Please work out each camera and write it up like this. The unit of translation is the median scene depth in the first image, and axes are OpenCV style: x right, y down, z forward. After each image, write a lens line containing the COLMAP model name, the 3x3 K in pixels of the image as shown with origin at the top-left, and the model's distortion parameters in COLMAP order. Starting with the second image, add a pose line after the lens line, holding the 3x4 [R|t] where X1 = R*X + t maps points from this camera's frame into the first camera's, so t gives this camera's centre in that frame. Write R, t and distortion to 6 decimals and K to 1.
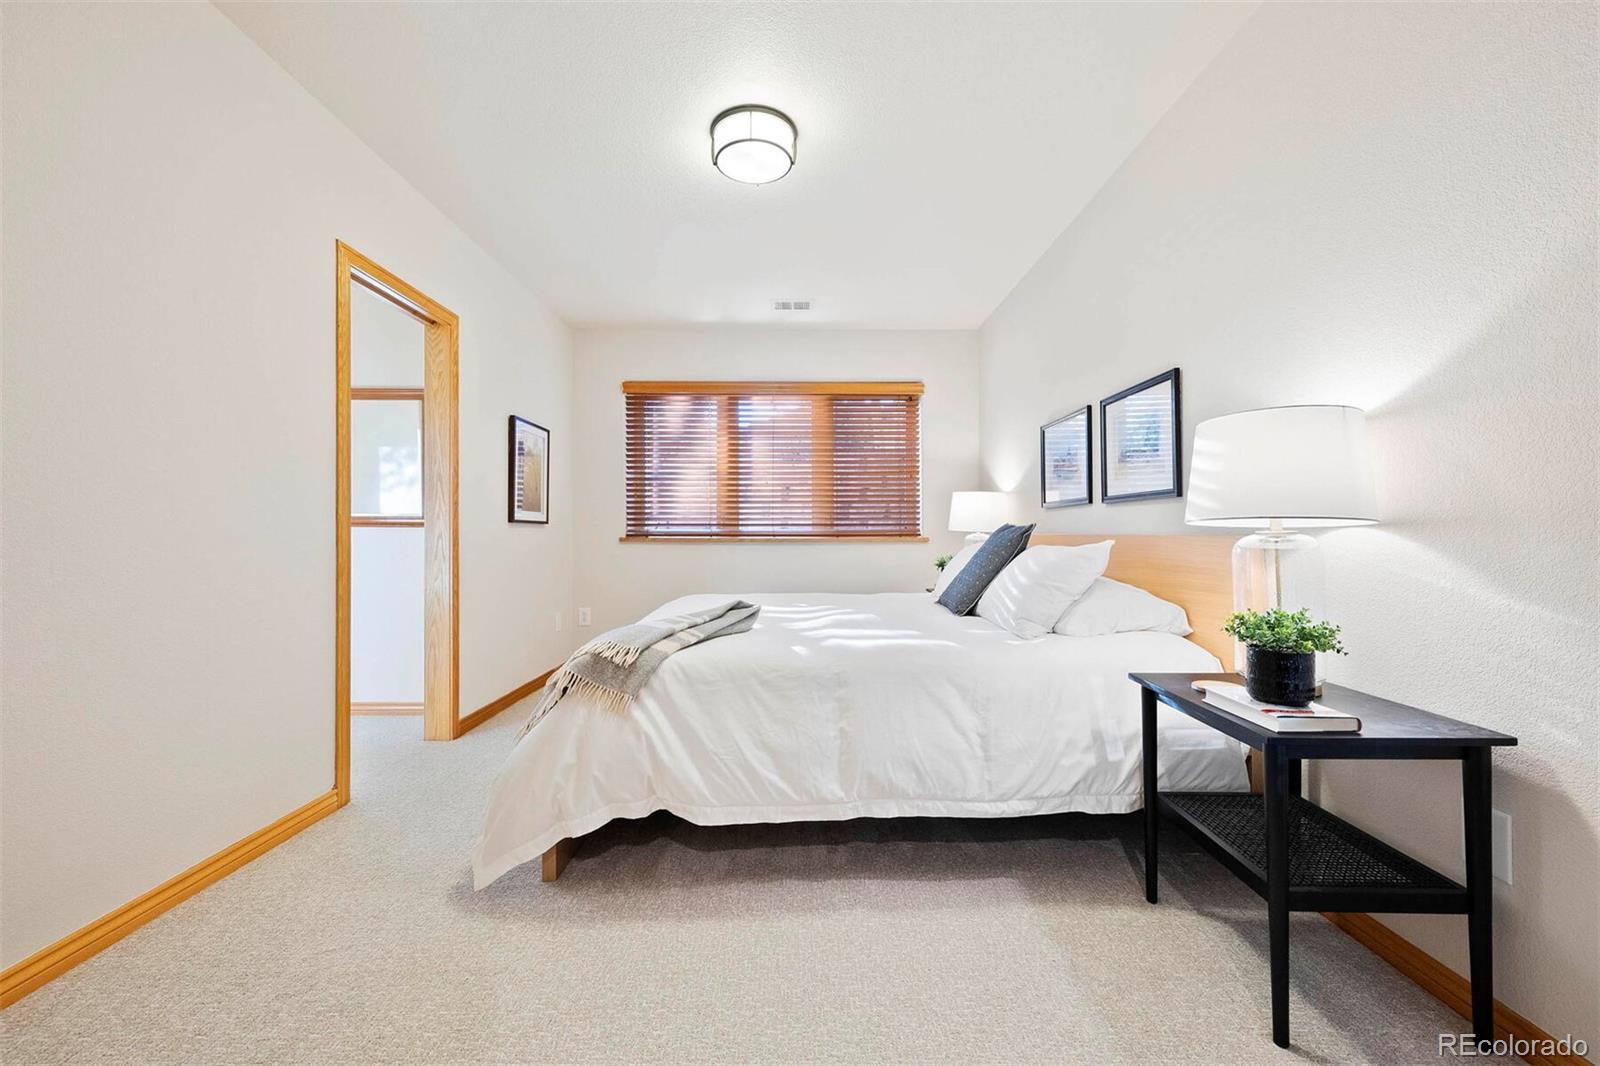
lens RADIAL K [[643.5, 0, 800.0], [0, 643.5, 533.0], [0, 0, 1]] dist [0.000023, -0.000001]
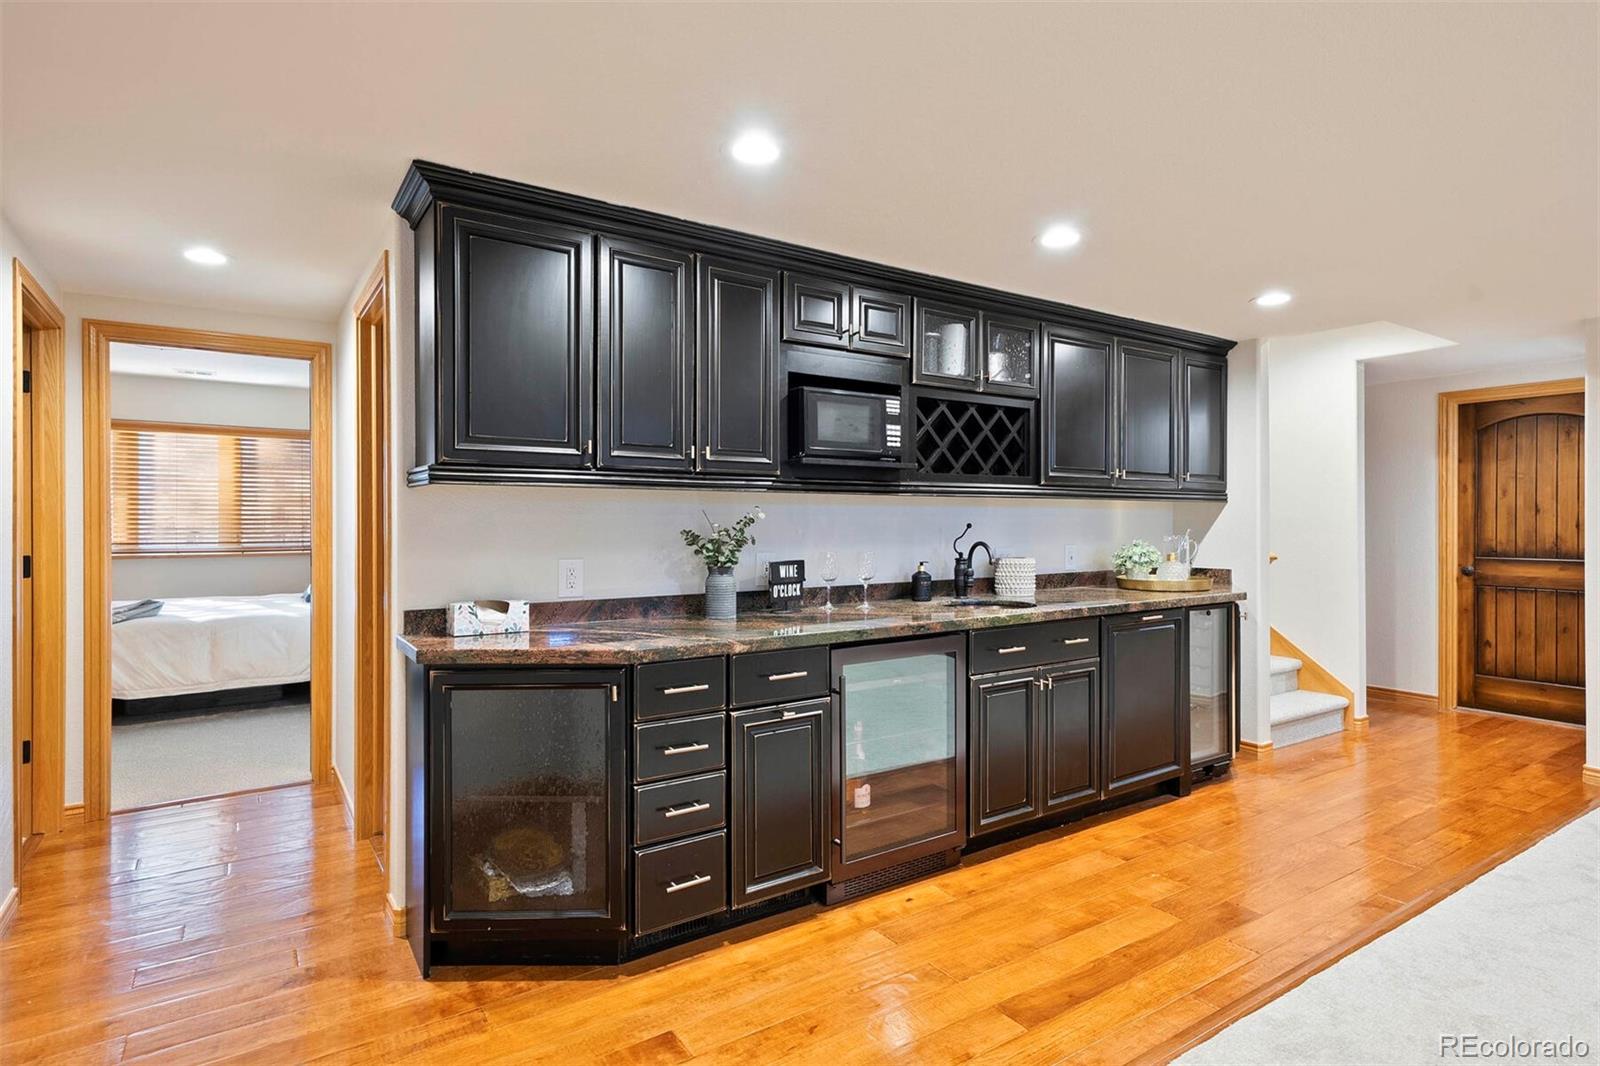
lens RADIAL K [[841.6, 0, 800.0], [0, 841.6, 533.0], [0, 0, 1]] dist [-0.001631, -0.000490]
pose [[0.832053, -0.003936, 0.554682, 0.137580], [0.001782, 0.999989, 0.004423, -0.095581], [-0.554693, -0.002692, 0.832051, -2.308323]]
